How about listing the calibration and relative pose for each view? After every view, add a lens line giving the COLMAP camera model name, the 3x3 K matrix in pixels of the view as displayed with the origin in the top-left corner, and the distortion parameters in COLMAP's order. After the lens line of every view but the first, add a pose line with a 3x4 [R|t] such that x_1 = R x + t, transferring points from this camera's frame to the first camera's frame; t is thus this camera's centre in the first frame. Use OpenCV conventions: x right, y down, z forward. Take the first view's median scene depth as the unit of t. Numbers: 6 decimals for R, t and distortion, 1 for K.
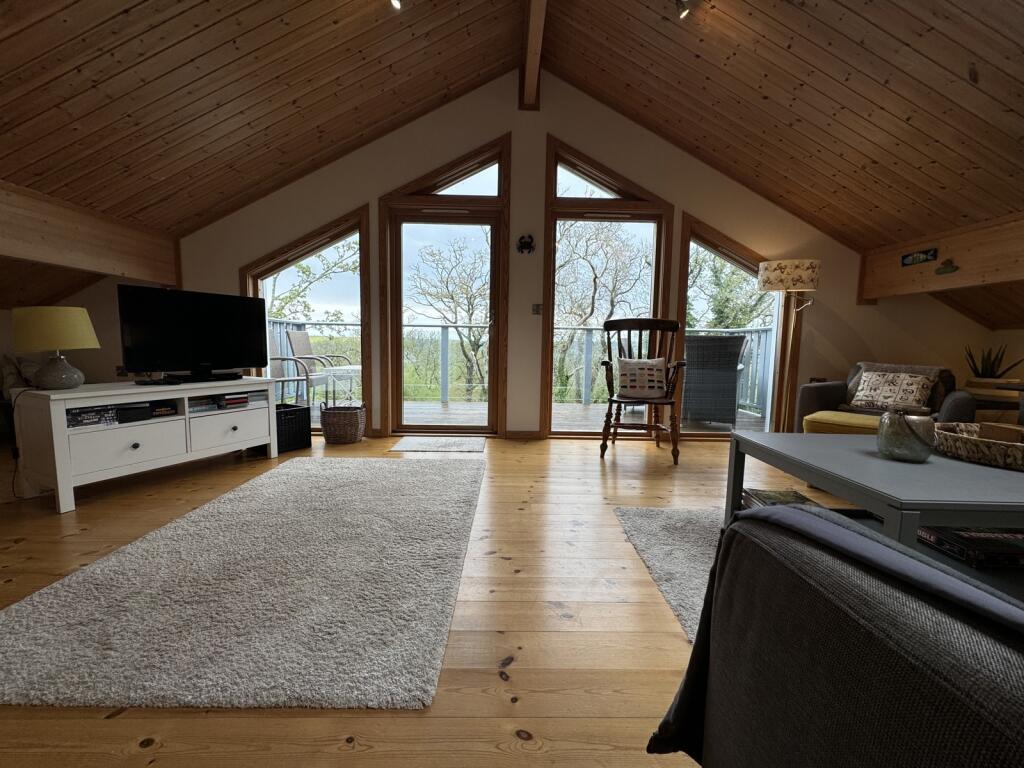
lens RADIAL K [[405.8, 0, 510.2], [0, 405.8, 385.1], [0, 0, 1]] dist [-0.001310, -0.000164]
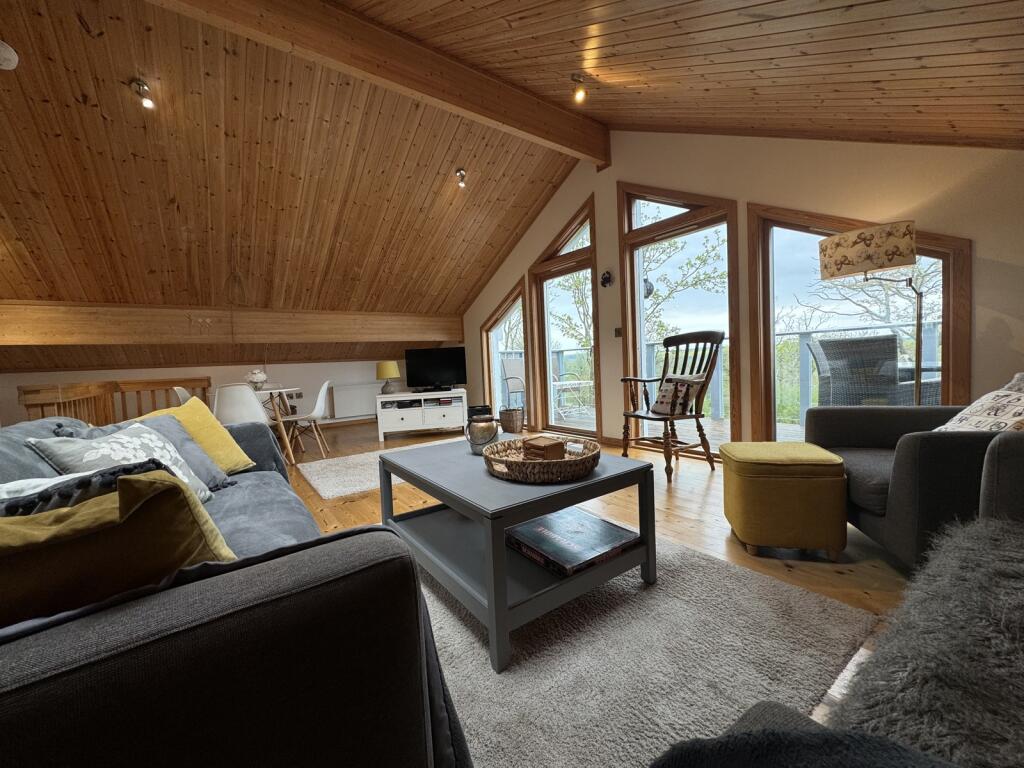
lens RADIAL K [[405.8, 0, 513.4], [0, 405.8, 382.3], [0, 0, 1]] dist [-0.001310, -0.000164]
pose [[0.581120, -0.004574, -0.813805, 0.860140], [-0.021610, 0.999545, -0.021048, -0.015685], [0.813531, 0.029818, 0.580757, 0.101363]]
